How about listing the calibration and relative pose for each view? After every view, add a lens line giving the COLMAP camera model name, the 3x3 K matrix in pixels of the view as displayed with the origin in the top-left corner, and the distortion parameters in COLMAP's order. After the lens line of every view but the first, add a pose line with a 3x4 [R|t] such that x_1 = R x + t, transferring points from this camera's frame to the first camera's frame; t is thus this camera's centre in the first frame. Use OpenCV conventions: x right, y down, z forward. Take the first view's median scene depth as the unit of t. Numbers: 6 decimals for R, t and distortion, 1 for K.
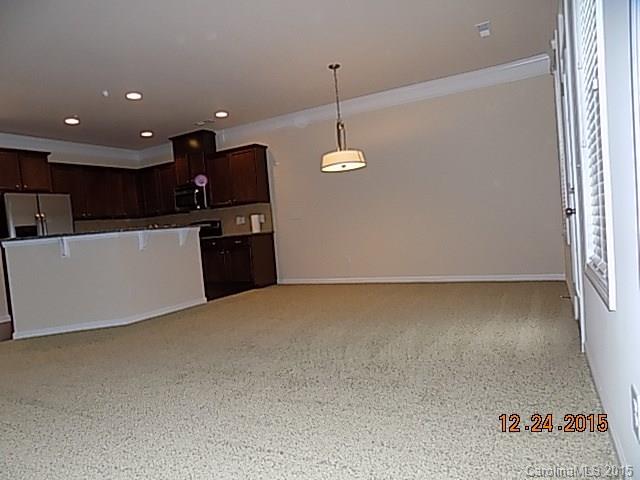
lens RADIAL K [[438.6, 0, 320.0], [0, 438.6, 240.0], [0, 0, 1]] dist [-0.069439, 0.077661]
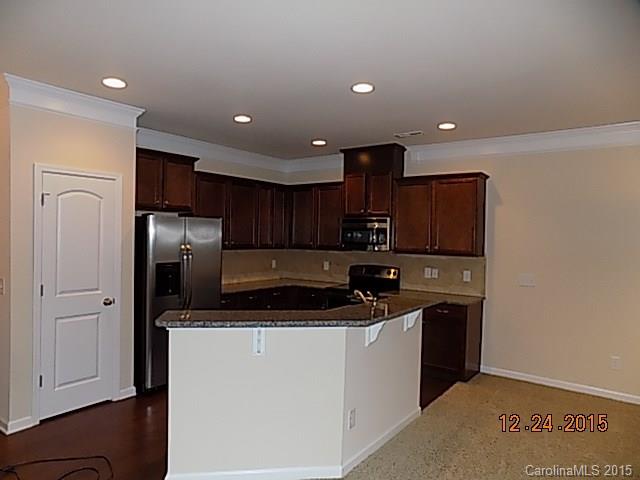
lens RADIAL K [[438.6, 0, 320.0], [0, 438.6, 240.0], [0, 0, 1]] dist [-0.069439, 0.077661]
pose [[0.983748, 0.112209, -0.140173, -0.290569], [-0.114316, 0.993419, -0.007046, -0.078948], [0.138459, 0.022956, 0.990102, 0.280804]]
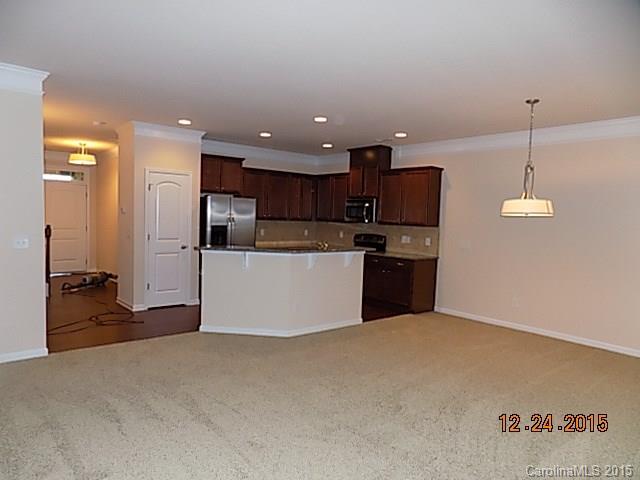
lens RADIAL K [[438.6, 0, 320.0], [0, 438.6, 240.0], [0, 0, 1]] dist [-0.069439, 0.077661]
pose [[0.925343, 0.141266, -0.351830, -0.013741], [-0.129376, 0.989944, 0.057212, -0.081192], [0.356374, -0.007423, 0.934314, 0.005062]]
